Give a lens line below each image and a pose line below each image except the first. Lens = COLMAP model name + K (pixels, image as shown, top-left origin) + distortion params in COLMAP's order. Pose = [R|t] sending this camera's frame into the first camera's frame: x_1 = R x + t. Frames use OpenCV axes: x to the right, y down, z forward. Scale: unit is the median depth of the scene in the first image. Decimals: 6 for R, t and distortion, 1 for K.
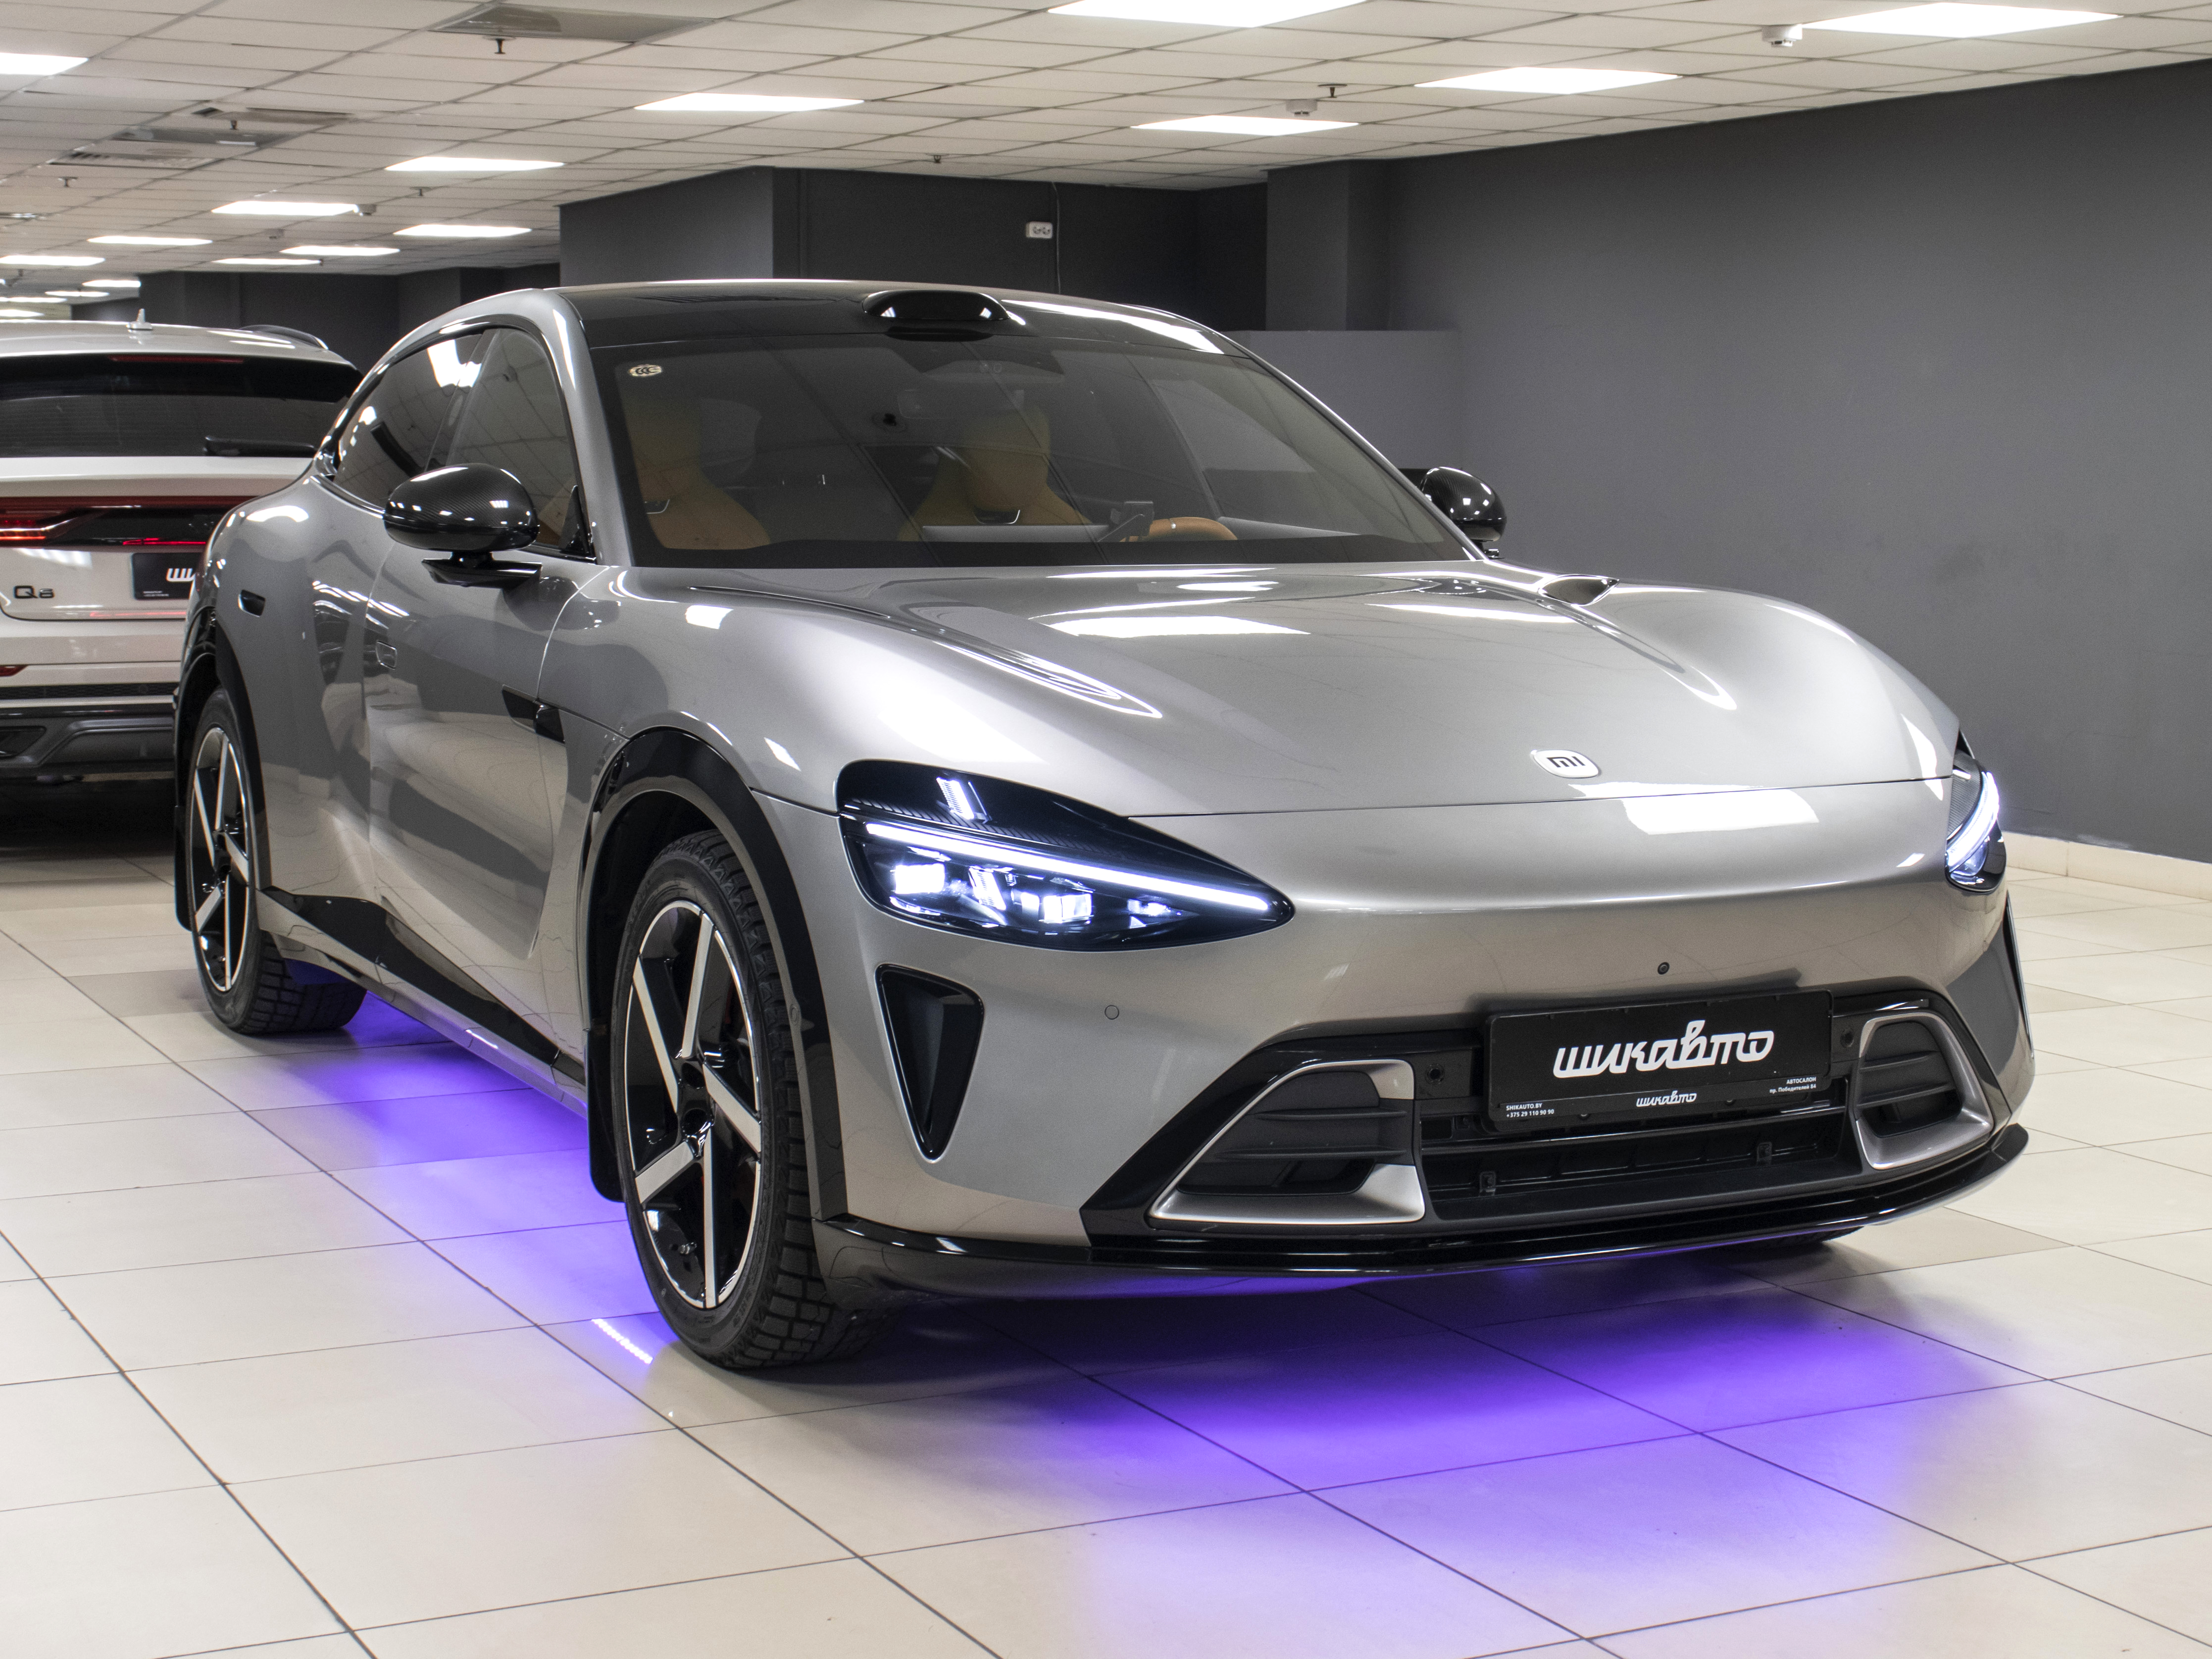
lens RADIAL K [[3518.8, 0, 1106.0], [0, 3518.8, 829.5], [0, 0, 1]] dist [-0.053946, 0.237430]
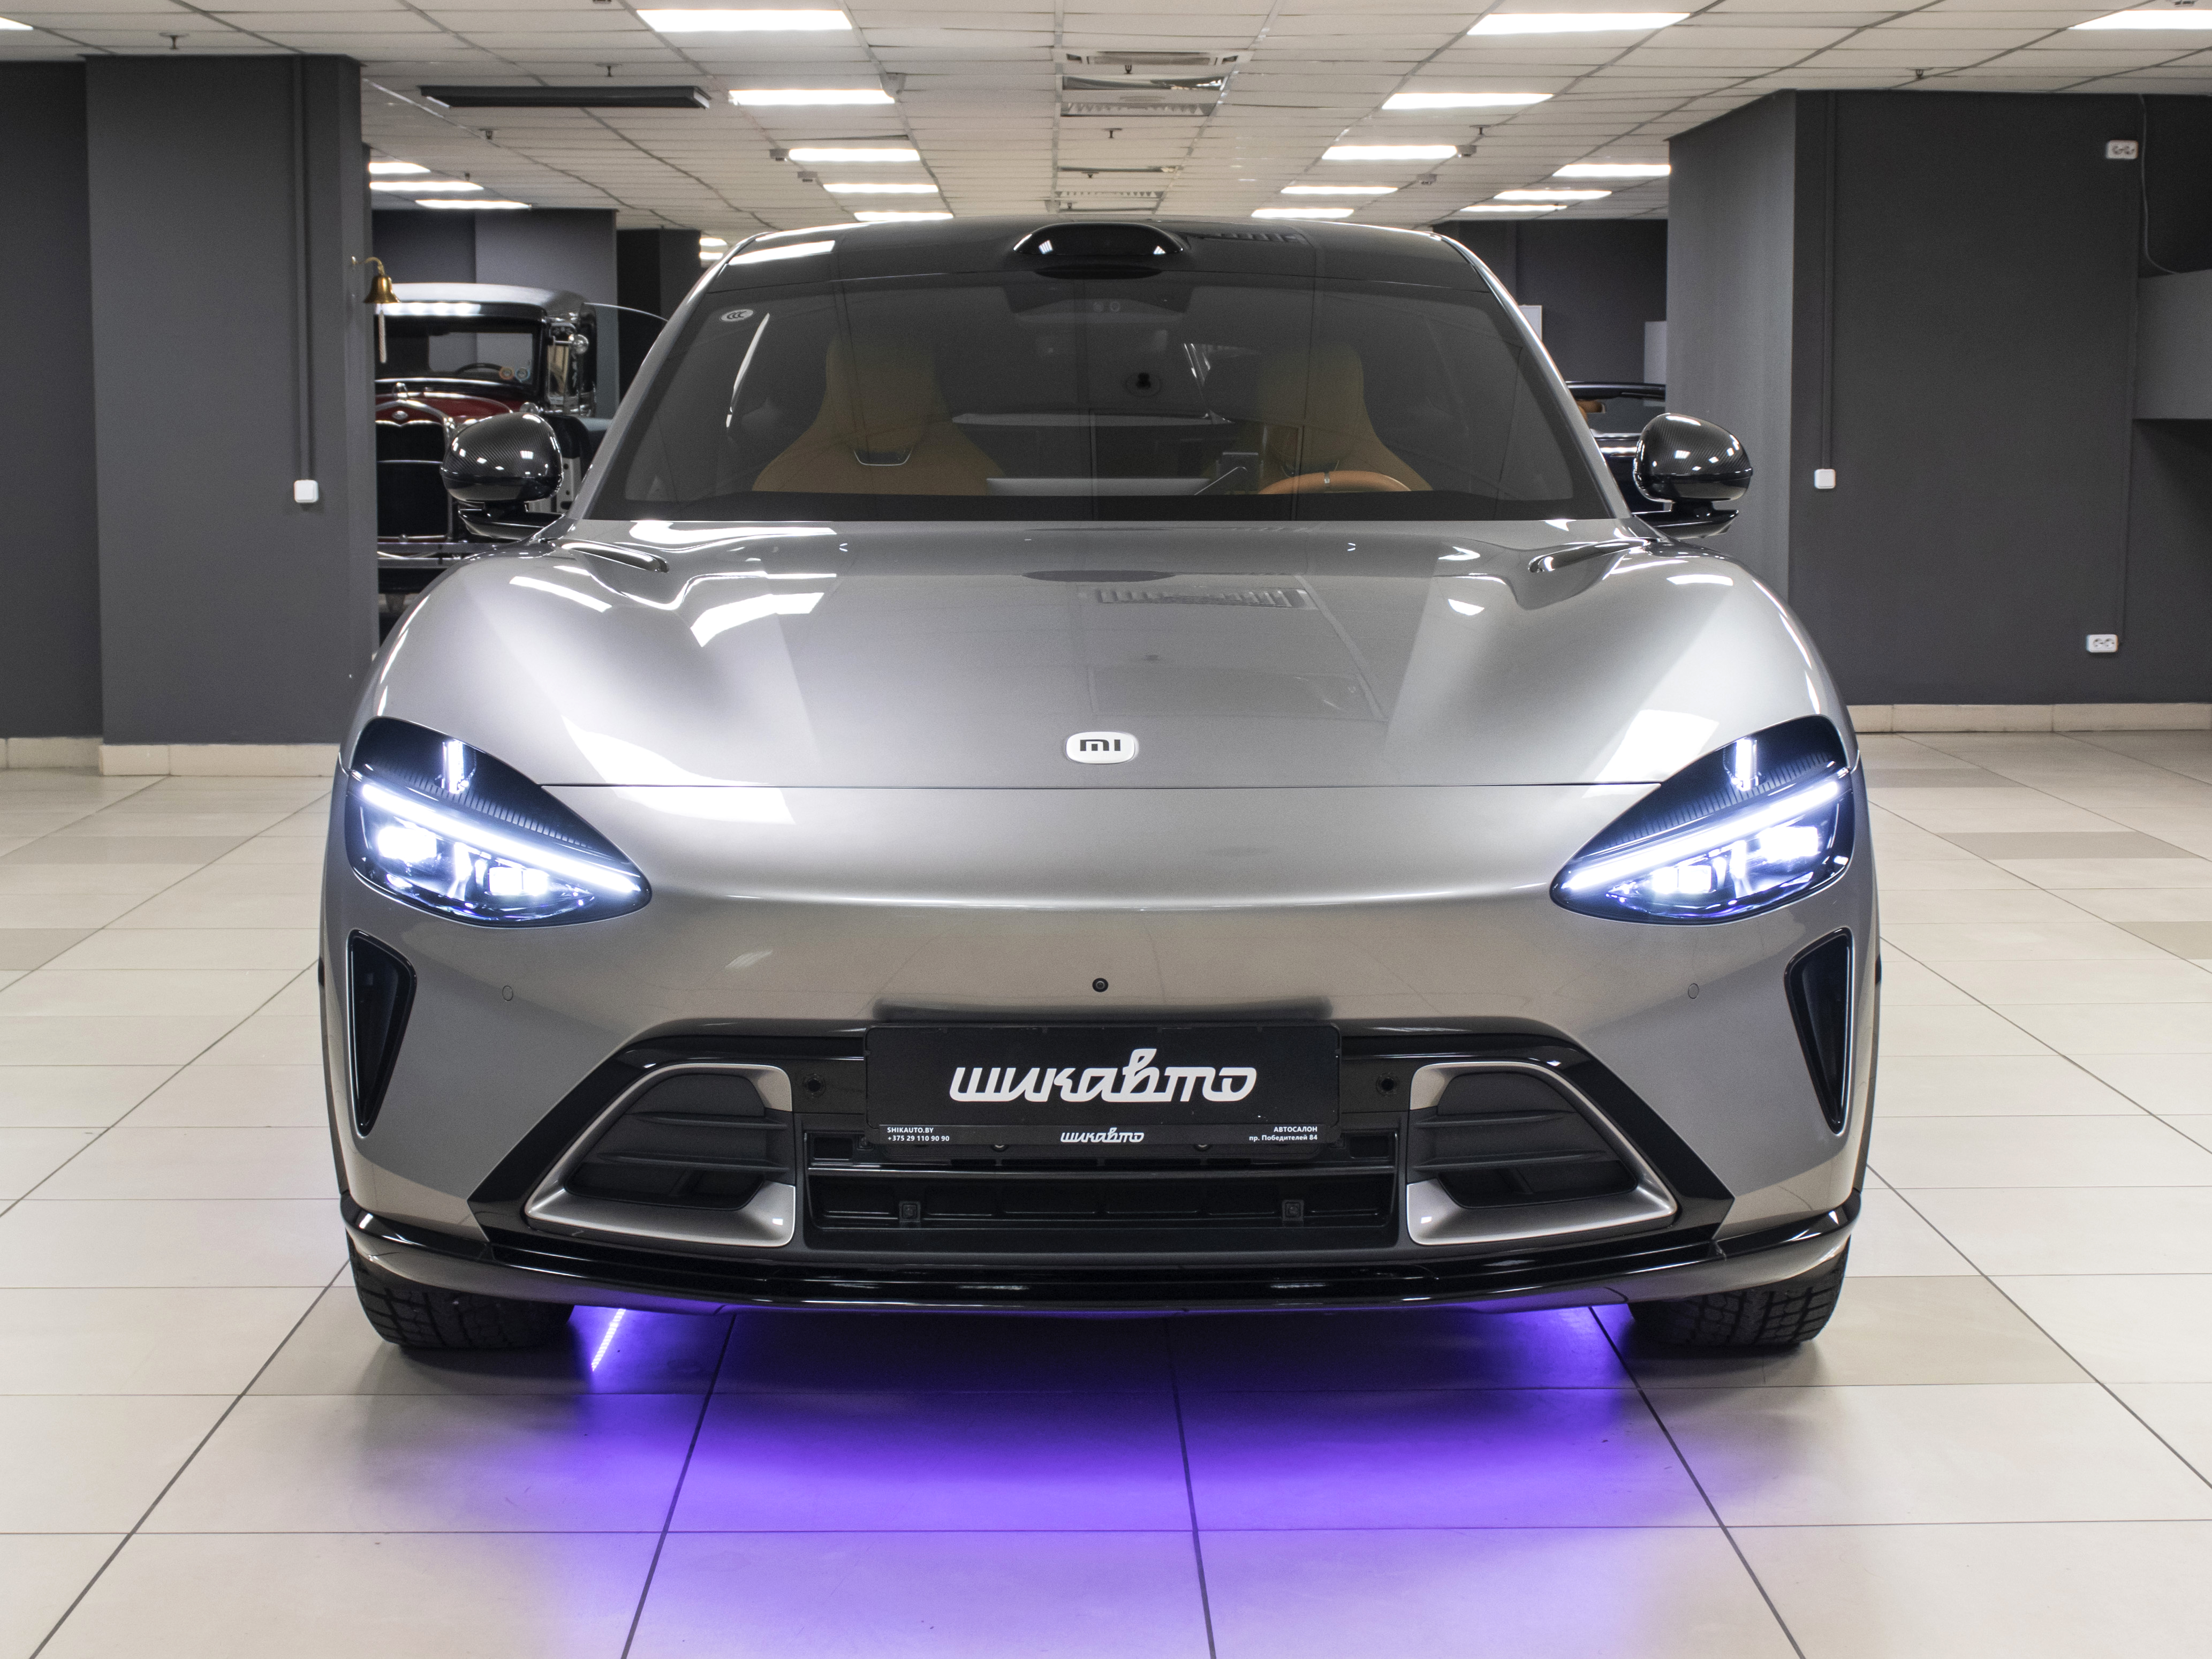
lens RADIAL K [[3790.0, 0, 1106.0], [0, 3790.0, 829.5], [0, 0, 1]] dist [0.009392, -0.254401]
pose [[0.897409, 0.043658, -0.439034, 0.565599], [-0.042610, 0.999017, 0.012247, -0.010294], [0.439137, 0.007717, 0.898387, 0.159839]]
